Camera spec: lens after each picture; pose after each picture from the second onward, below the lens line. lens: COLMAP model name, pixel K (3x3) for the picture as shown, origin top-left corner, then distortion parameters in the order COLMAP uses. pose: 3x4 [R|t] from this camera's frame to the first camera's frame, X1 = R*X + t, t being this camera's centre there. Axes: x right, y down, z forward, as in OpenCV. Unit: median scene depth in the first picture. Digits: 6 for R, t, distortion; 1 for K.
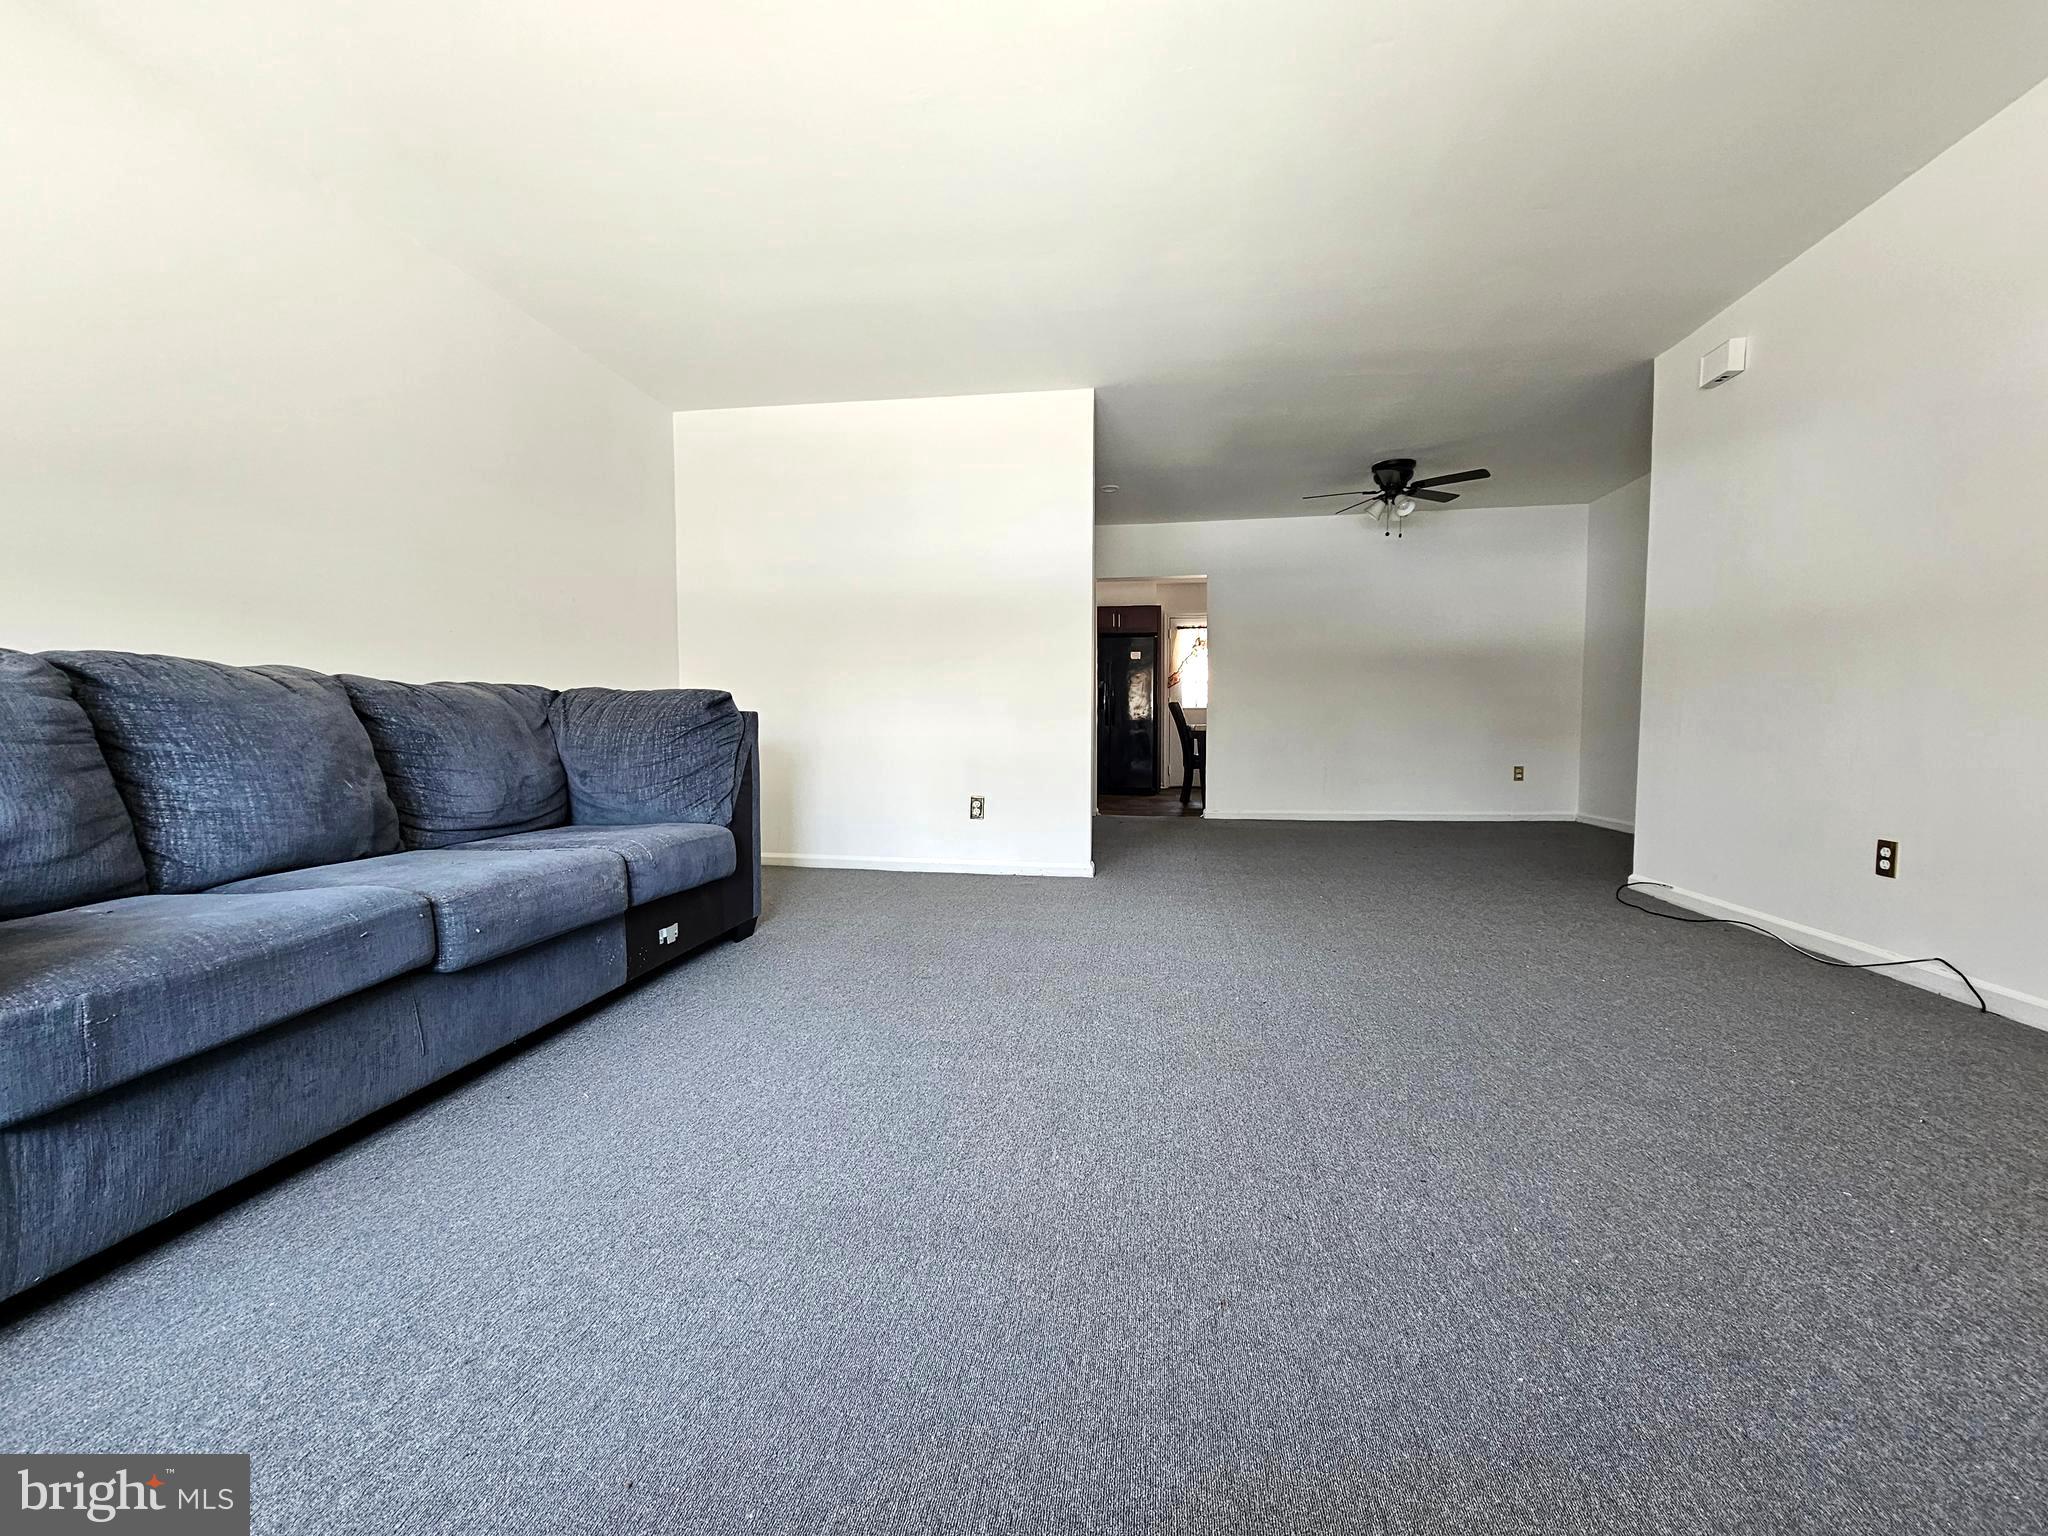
lens RADIAL K [[817.7, 0, 991.8], [0, 817.7, 771.4], [0, 0, 1]] dist [0.001512, 0.000390]
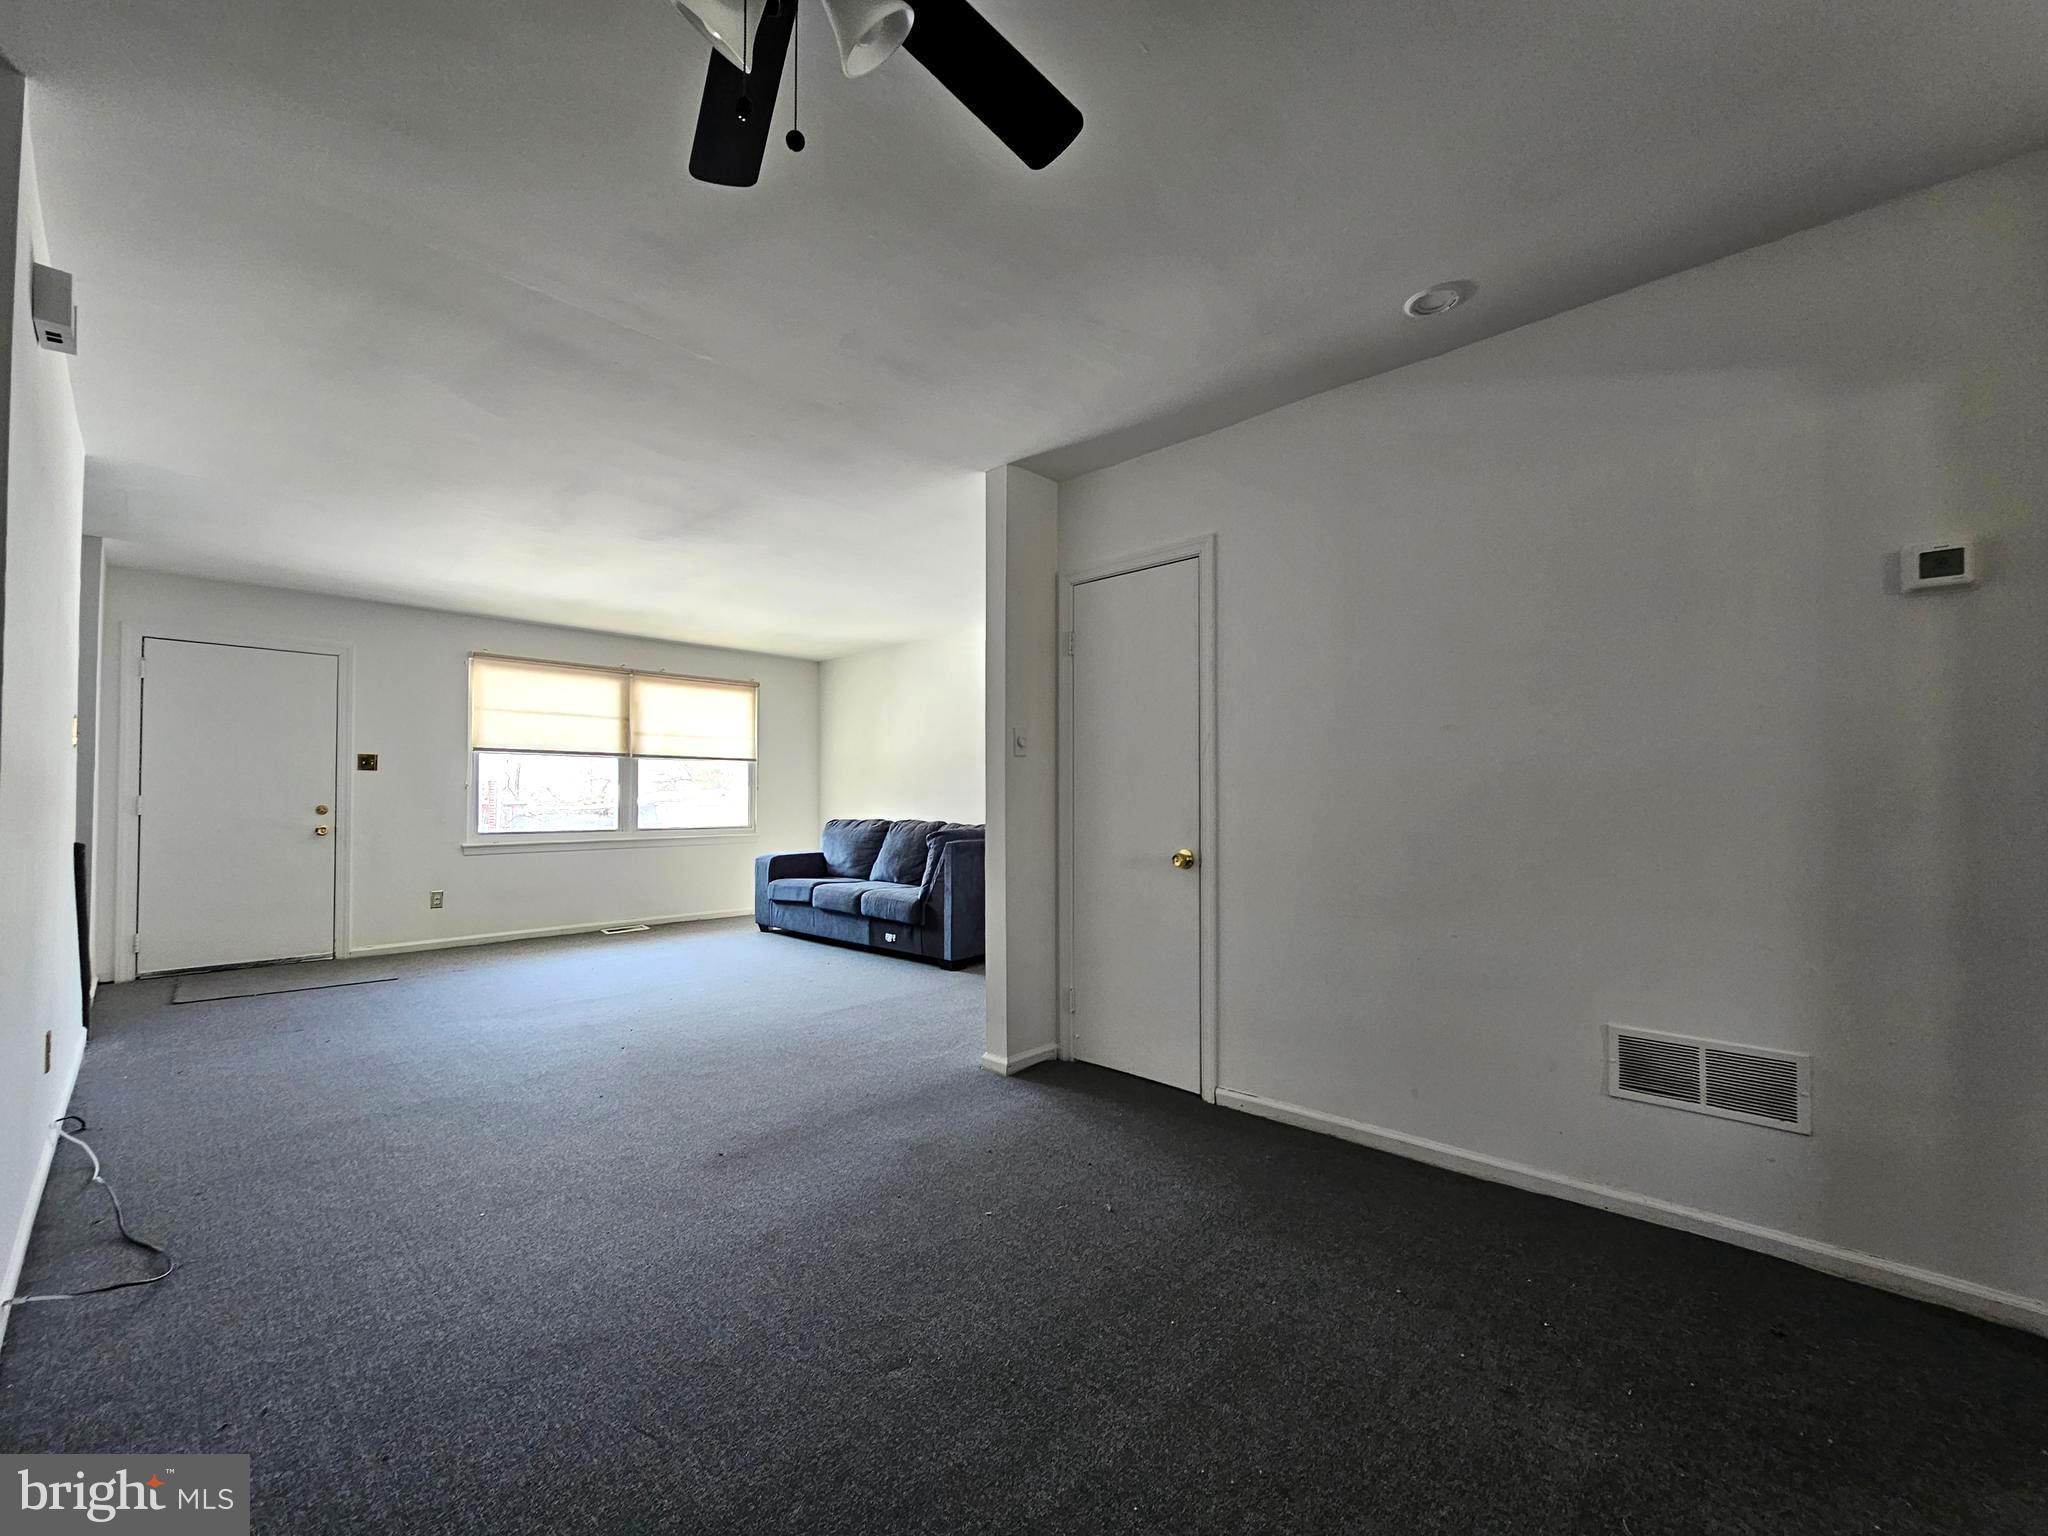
lens RADIAL K [[822.7, 0, 1011.1], [0, 822.7, 786.9], [0, 0, 1]] dist [-0.003313, 0.000152]
pose [[-0.546367, -0.018604, -0.837339, 1.516997], [-0.051082, 0.998632, 0.011144, -0.298247], [0.835987, 0.048862, -0.546570, 2.806125]]
